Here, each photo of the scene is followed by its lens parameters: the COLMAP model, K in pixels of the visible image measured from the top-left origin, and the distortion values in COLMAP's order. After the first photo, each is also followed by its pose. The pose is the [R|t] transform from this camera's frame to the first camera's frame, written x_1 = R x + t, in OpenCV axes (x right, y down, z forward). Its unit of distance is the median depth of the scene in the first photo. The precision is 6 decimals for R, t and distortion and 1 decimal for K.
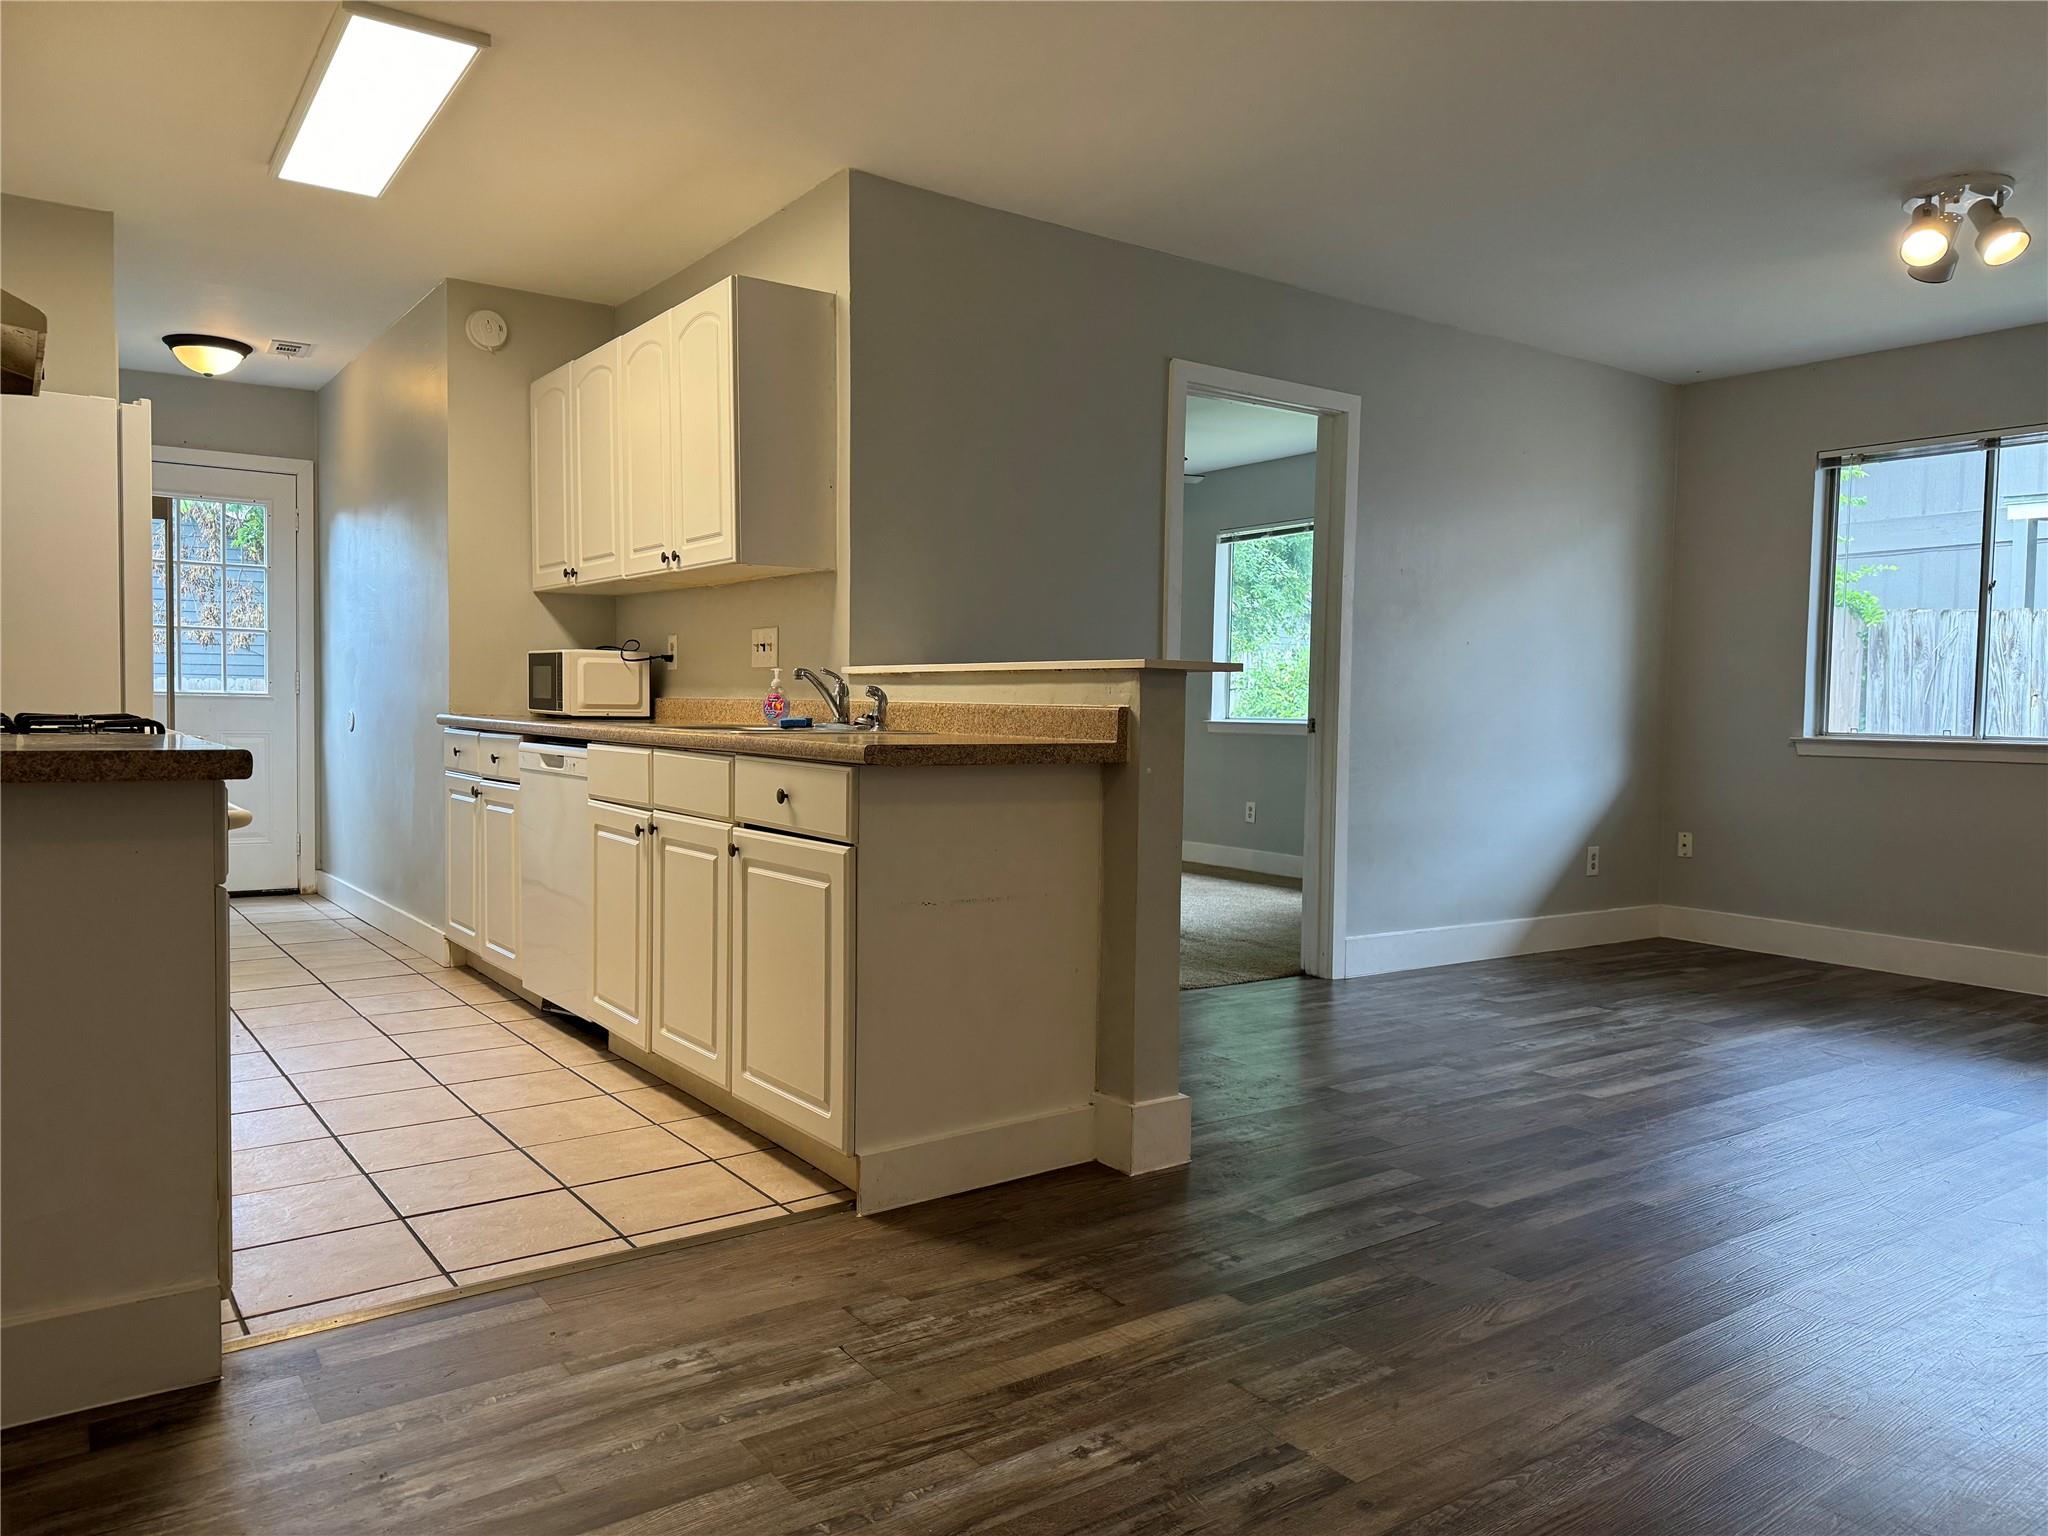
lens RADIAL K [[1438.5, 0, 1040.7], [0, 1438.5, 754.8], [0, 0, 1]] dist [0.060667, -0.051384]
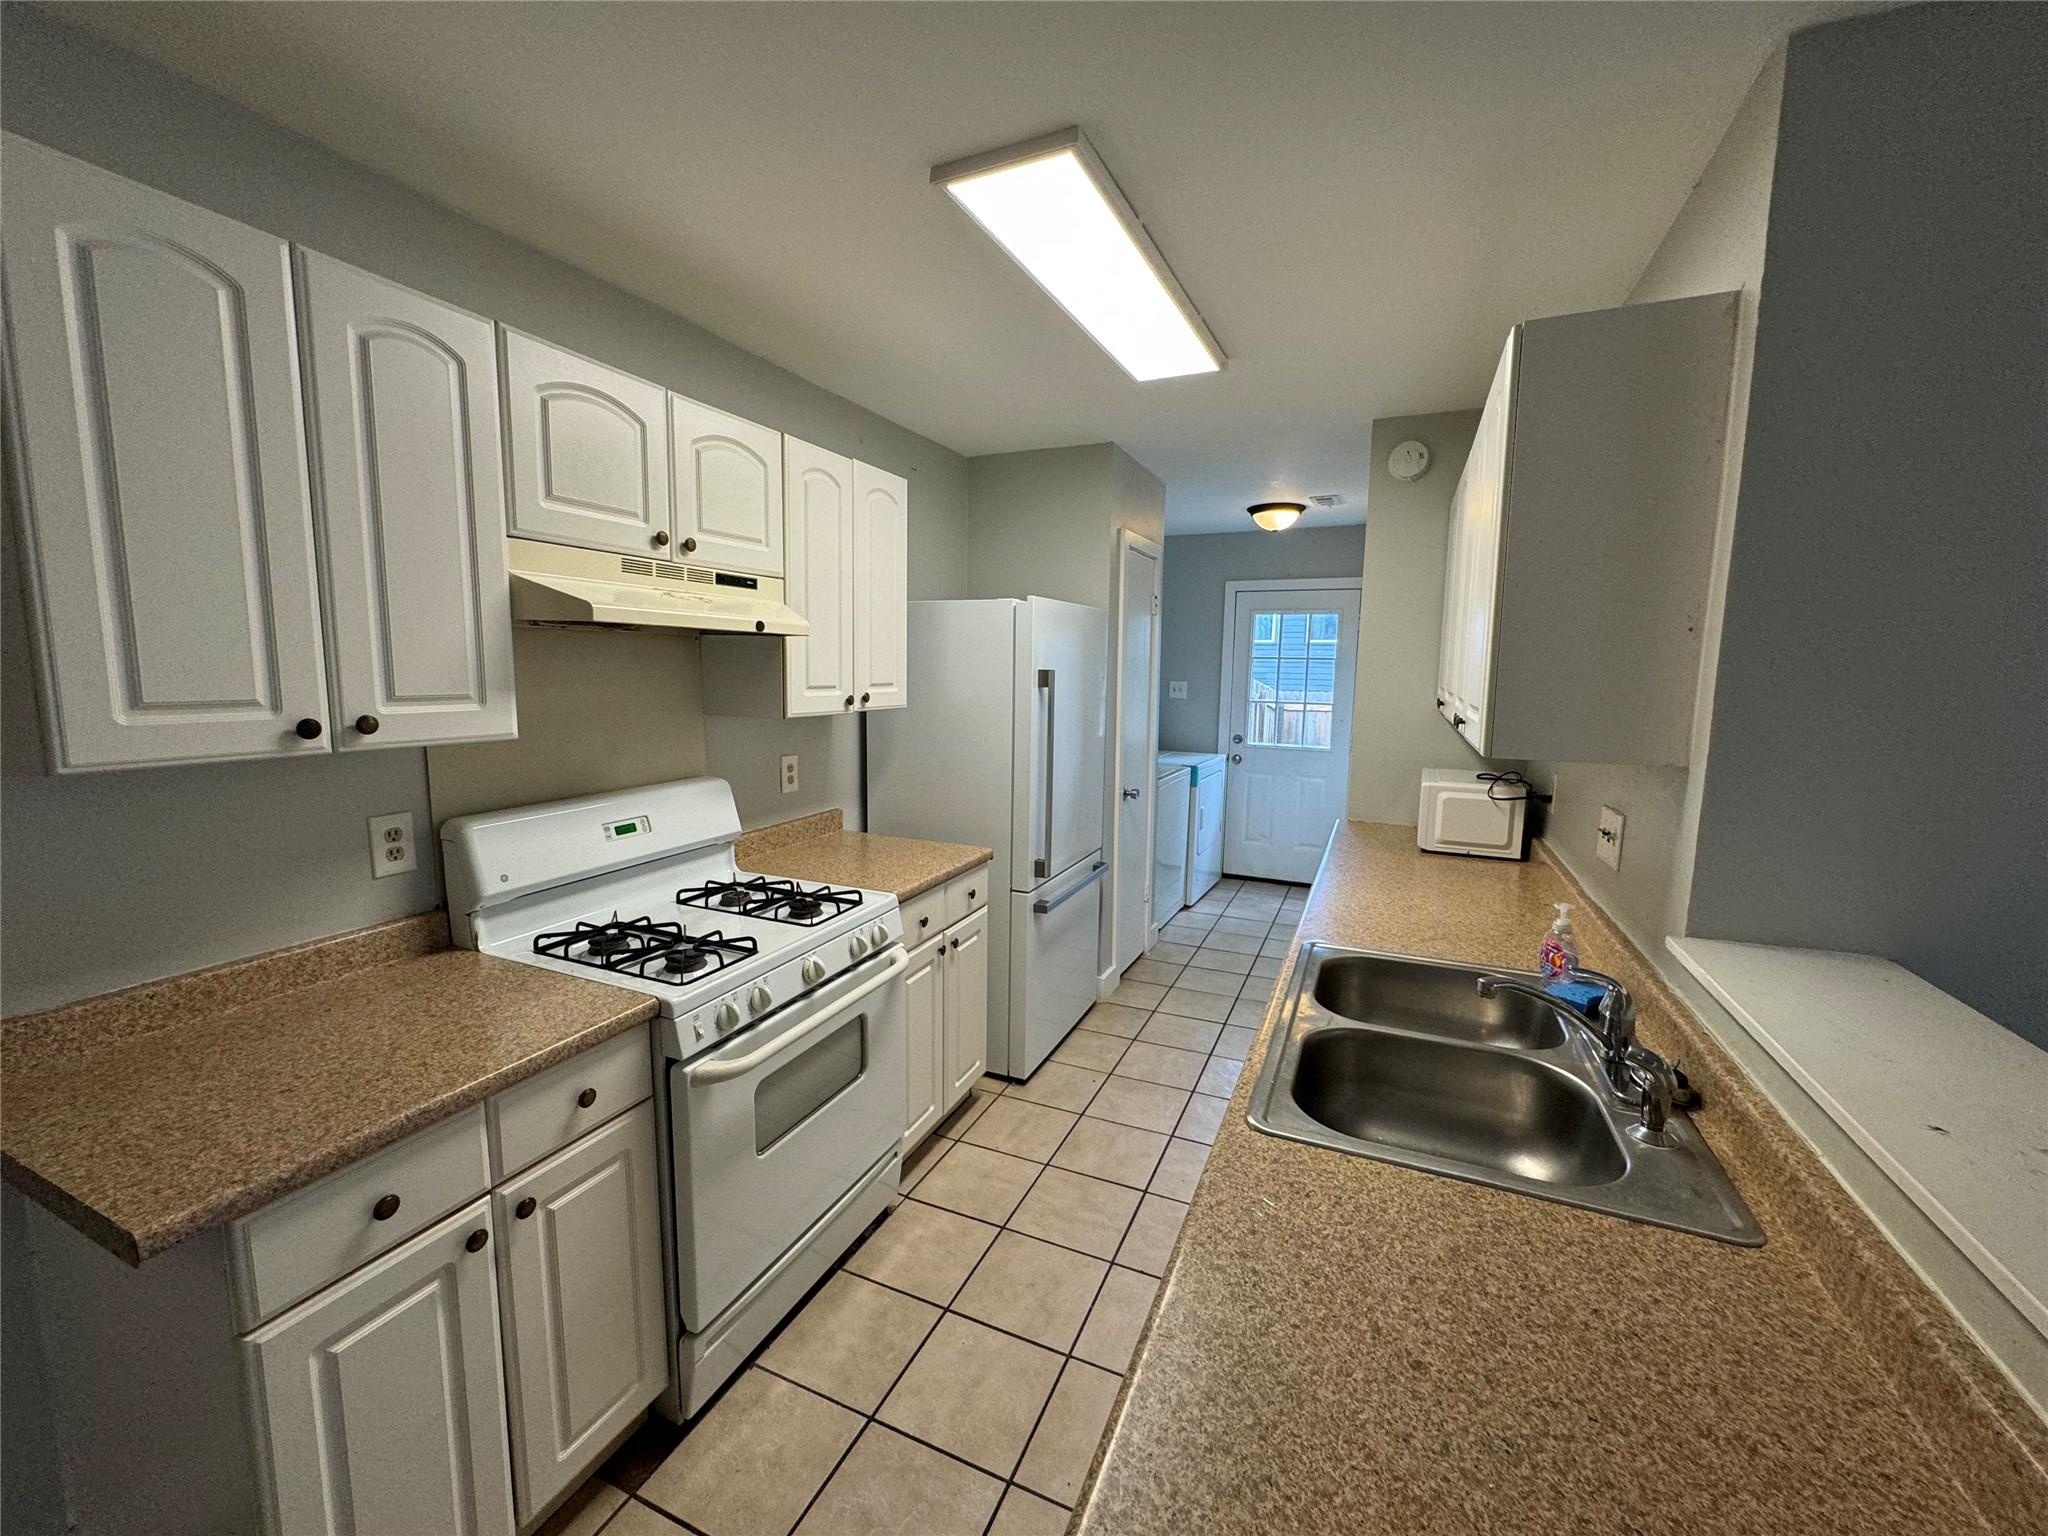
lens RADIAL K [[819.4, 0, 1024.7], [0, 819.4, 764.0], [0, 0, 1]] dist [-0.004348, 0.000717]
pose [[0.490605, 0.101251, -0.865480, 0.026188], [-0.037144, 0.994753, 0.095320, -0.215946], [0.870590, -0.014617, 0.491791, 0.835135]]
